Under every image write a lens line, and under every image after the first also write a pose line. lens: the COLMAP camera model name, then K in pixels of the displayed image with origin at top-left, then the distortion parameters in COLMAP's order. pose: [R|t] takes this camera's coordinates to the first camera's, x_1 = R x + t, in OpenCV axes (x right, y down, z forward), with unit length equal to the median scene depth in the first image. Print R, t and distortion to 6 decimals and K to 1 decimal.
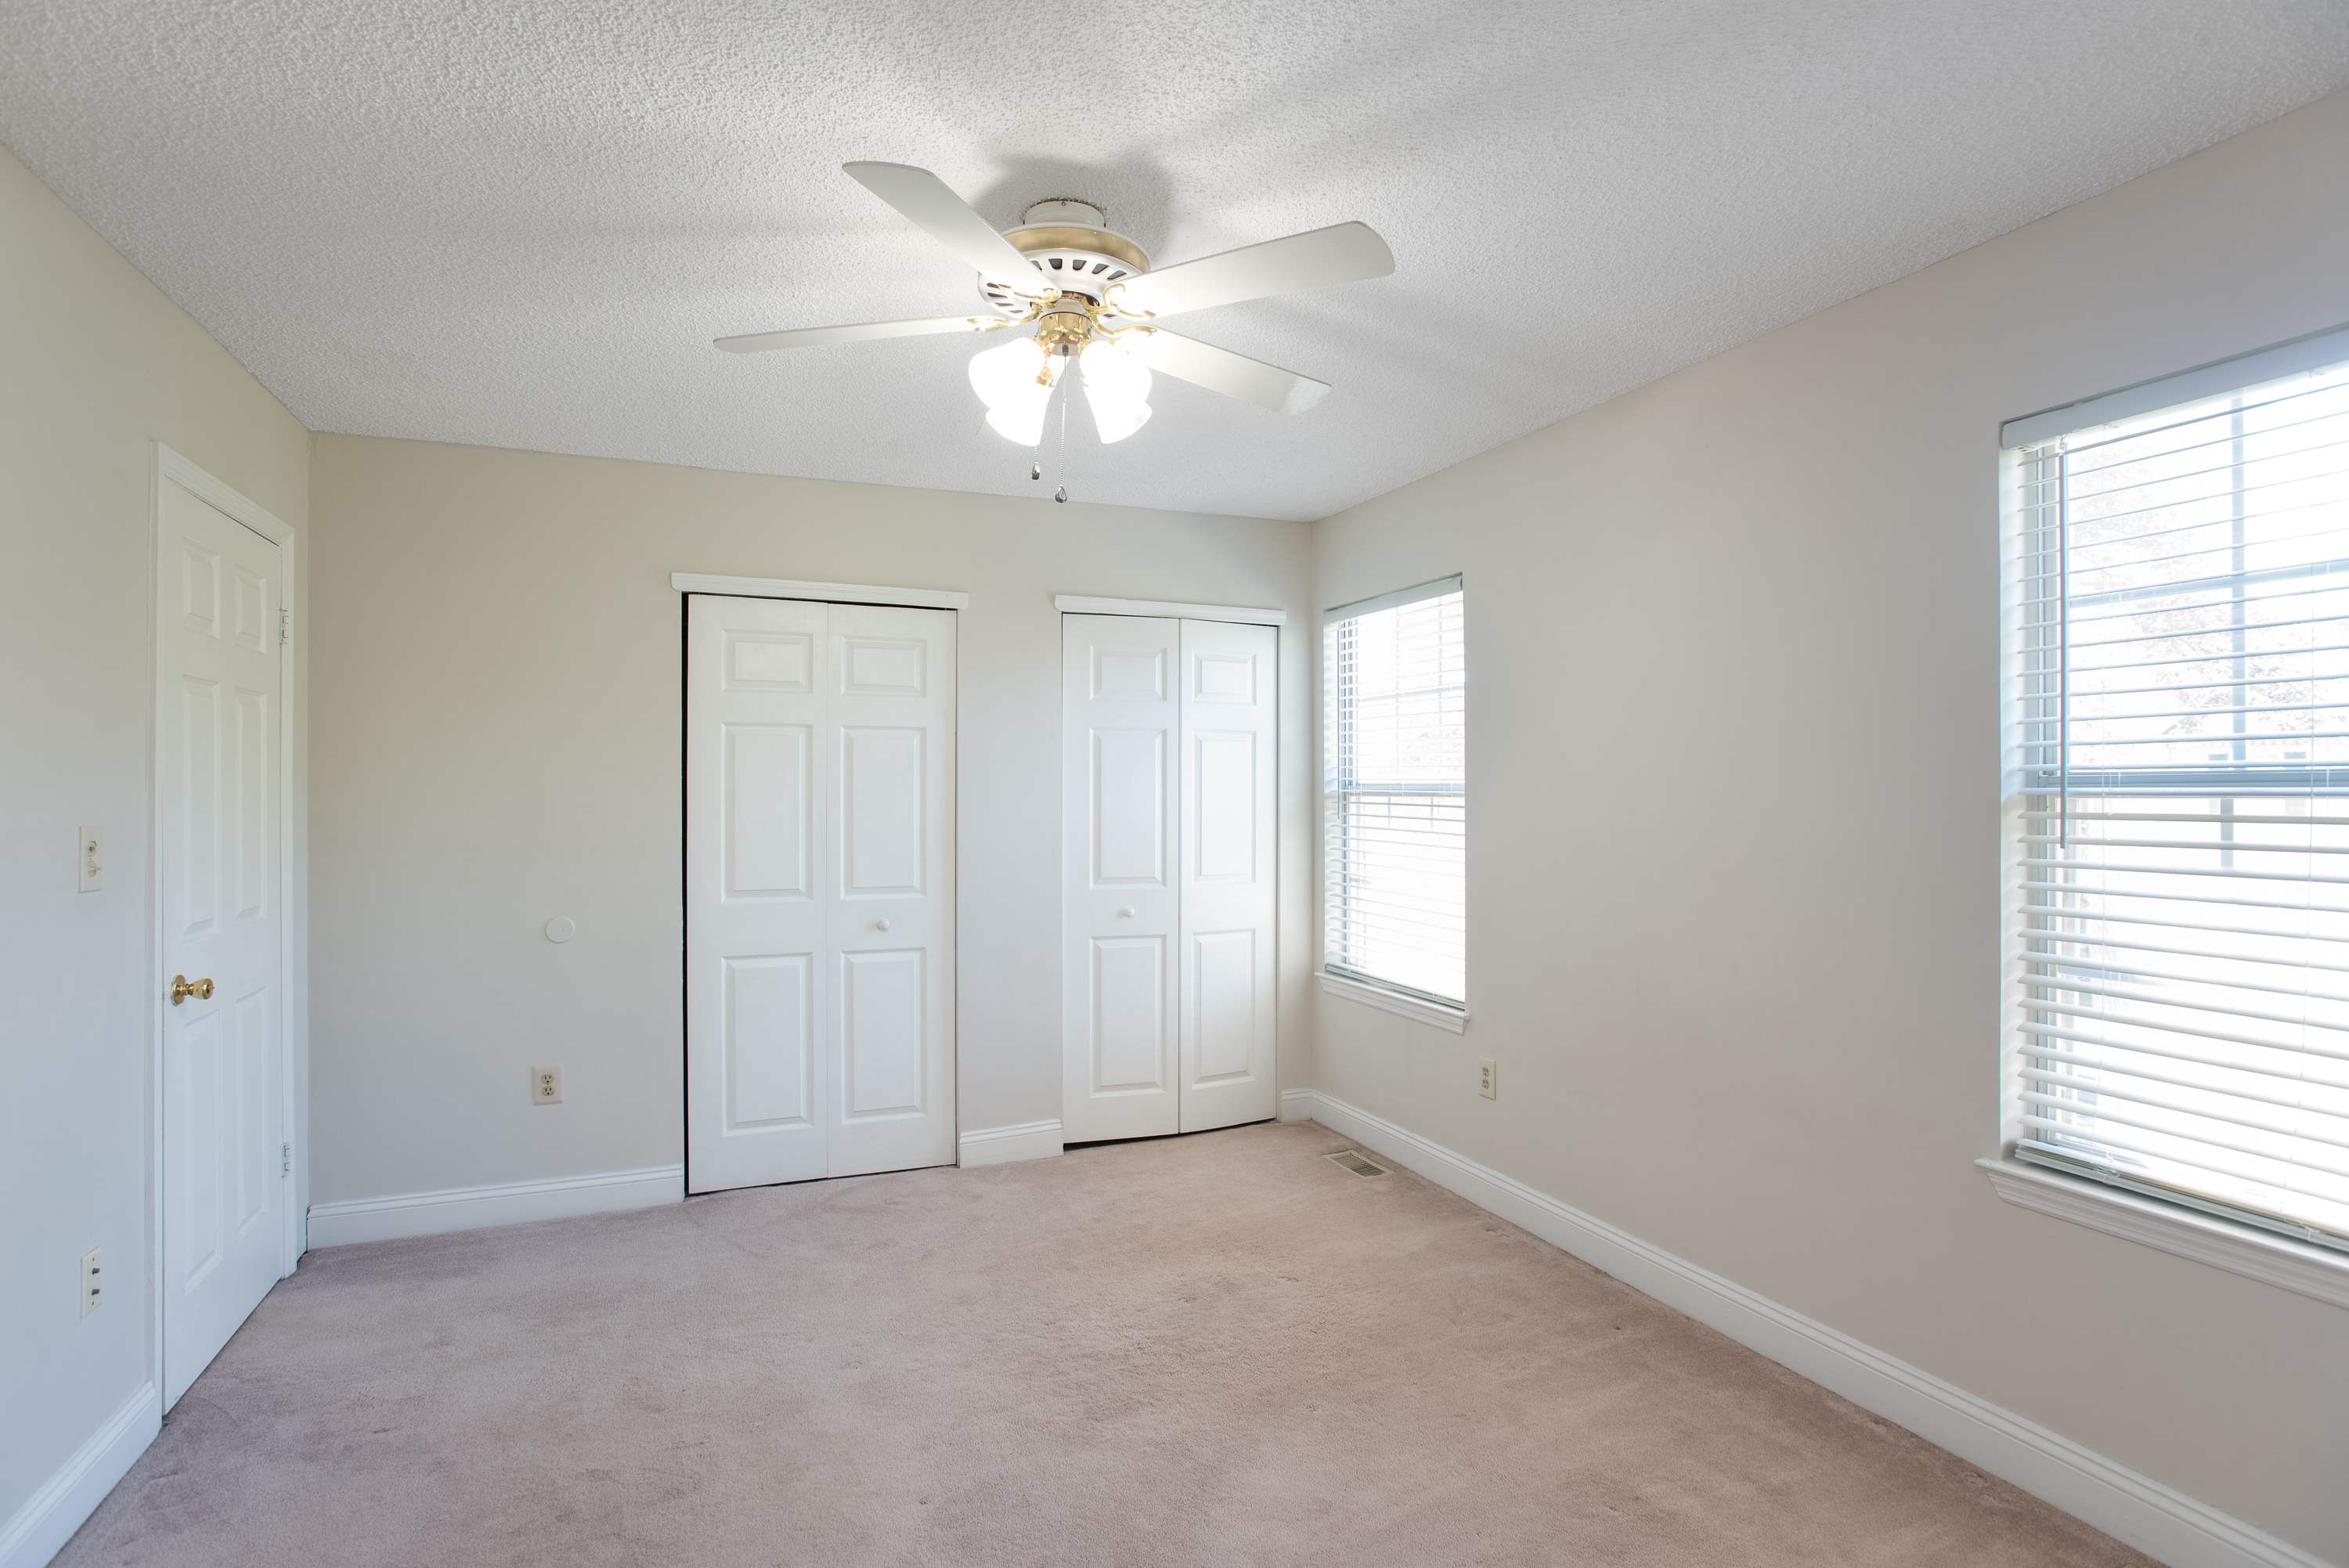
lens RADIAL K [[1194.0, 0, 1193.4], [0, 1194.0, 790.6], [0, 0, 1]] dist [-0.004910, 0.017004]
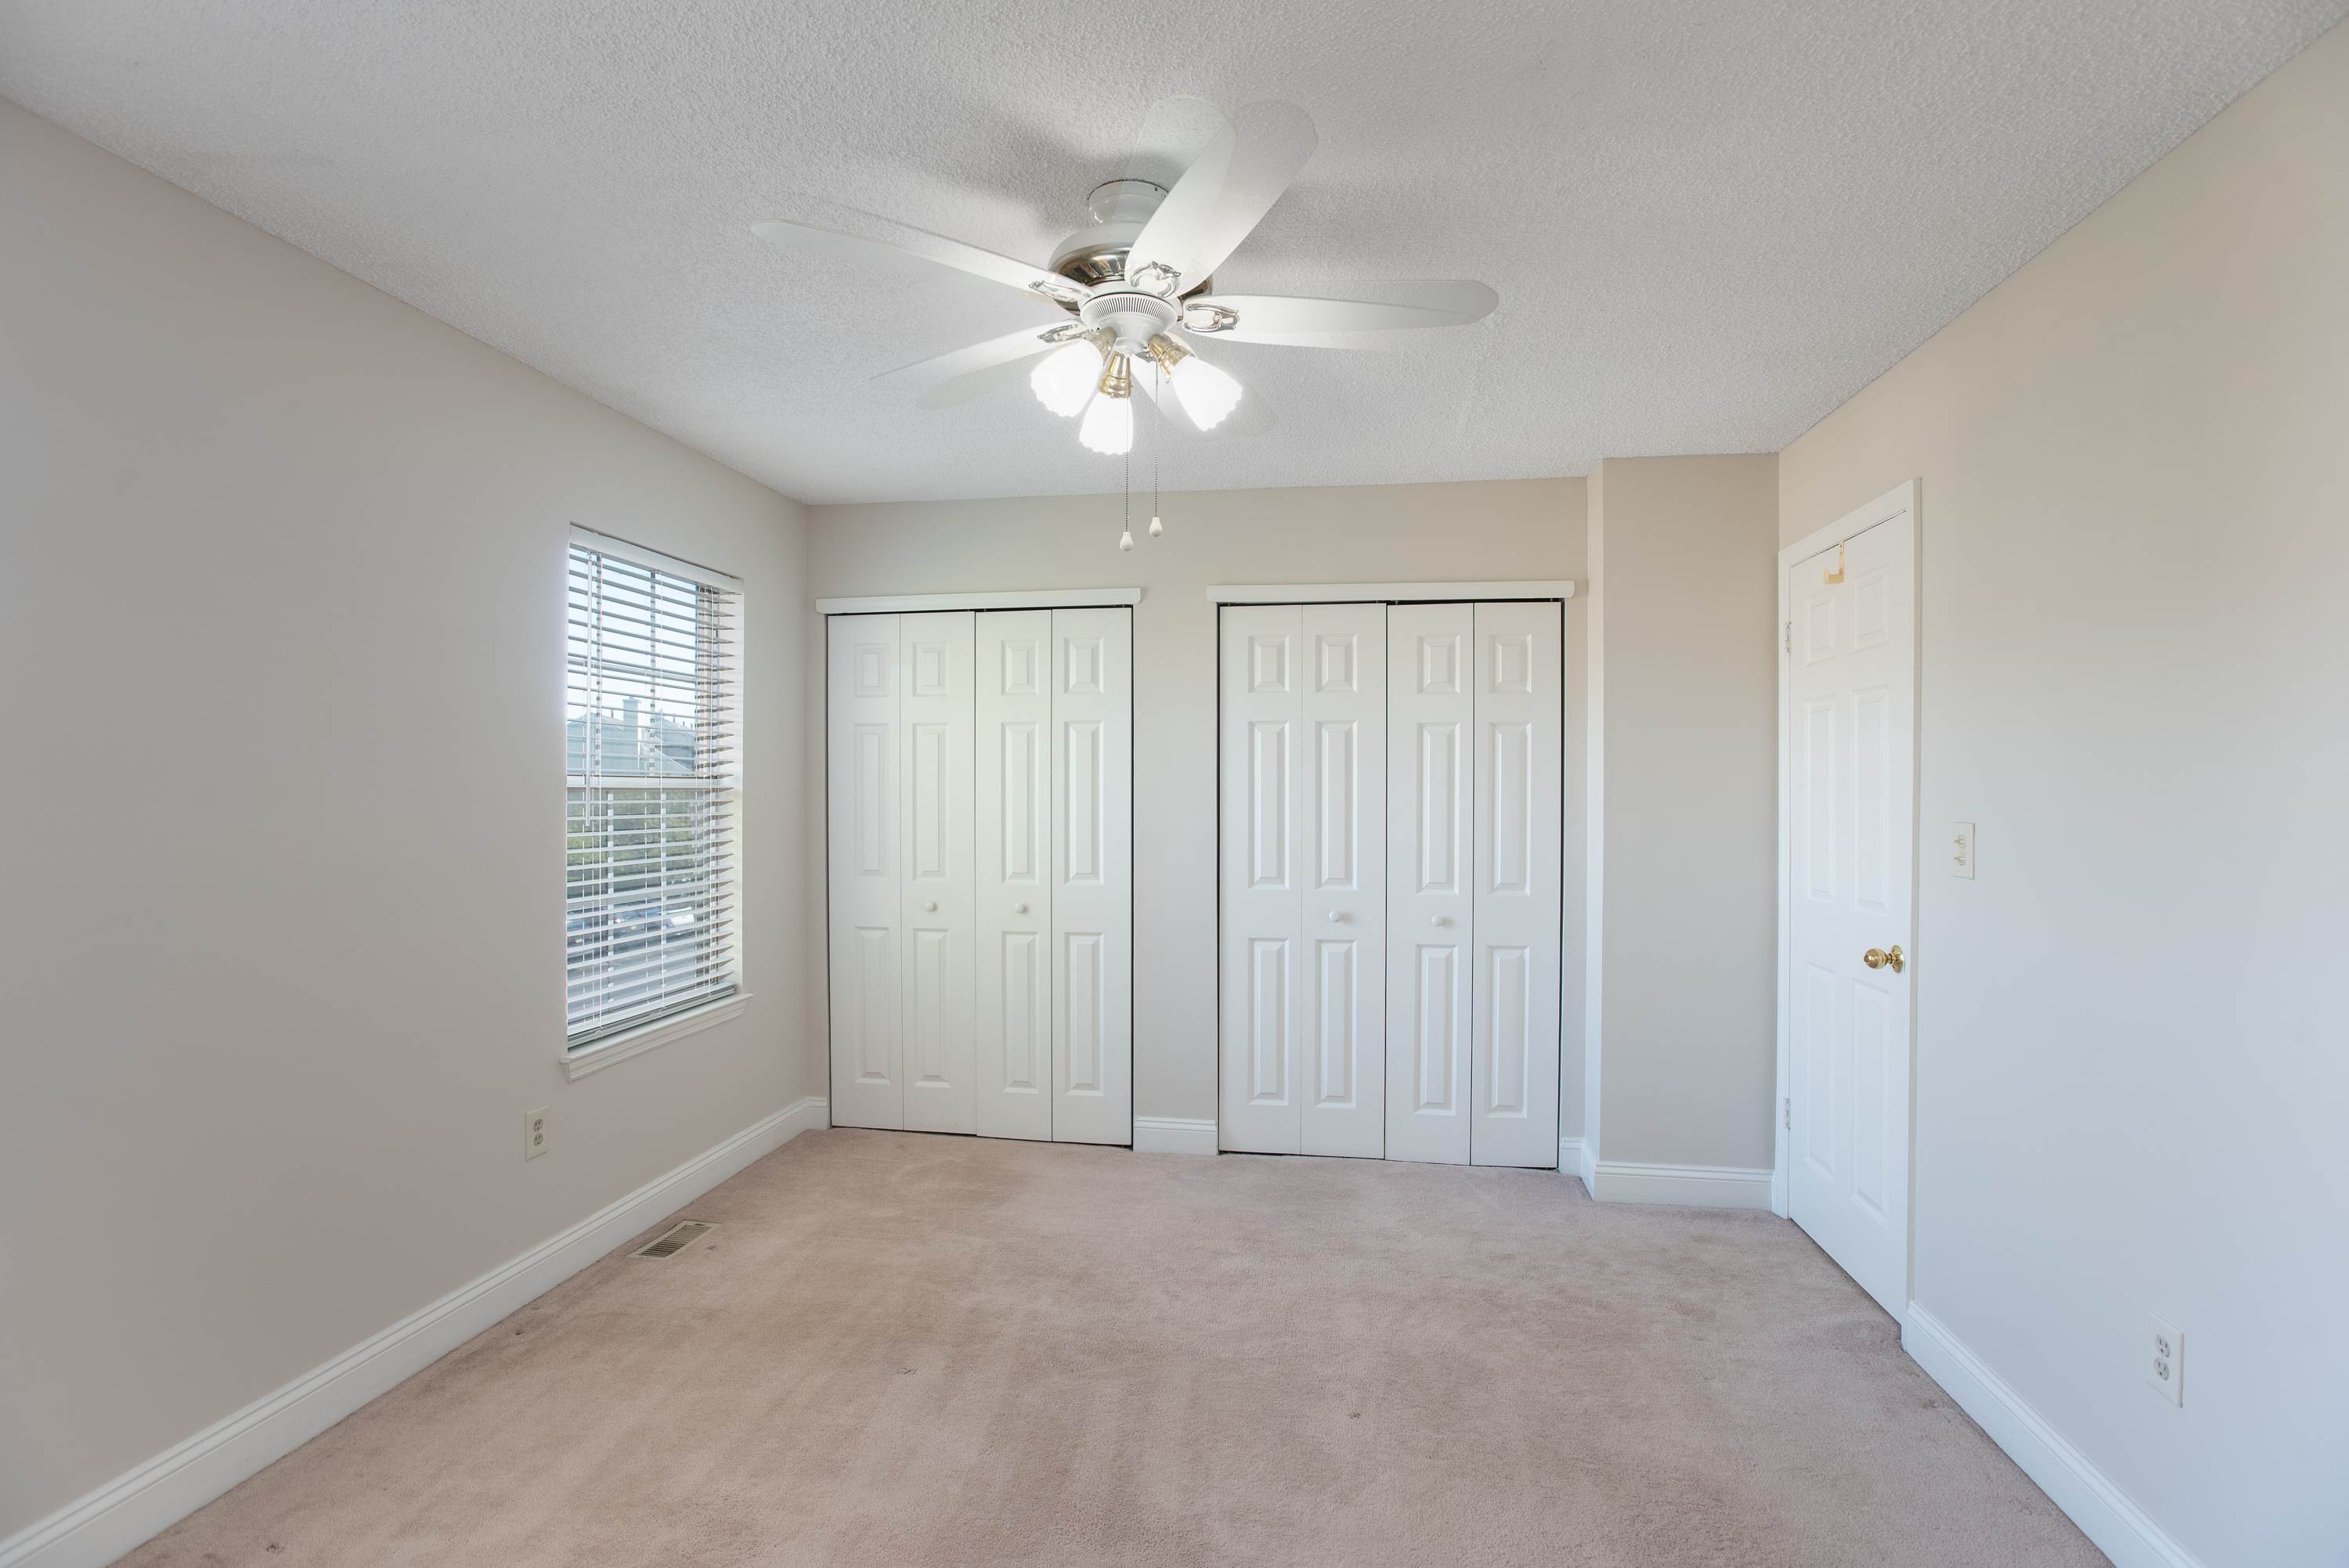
lens RADIAL K [[1194.0, 0, 1193.4], [0, 1194.0, 790.6], [0, 0, 1]] dist [-0.004910, 0.017004]
pose [[0.846159, 0.013381, -0.532762, 0.393282], [-0.010792, 0.999910, 0.007973, -0.003783], [0.532821, -0.000998, 0.846227, 0.153694]]
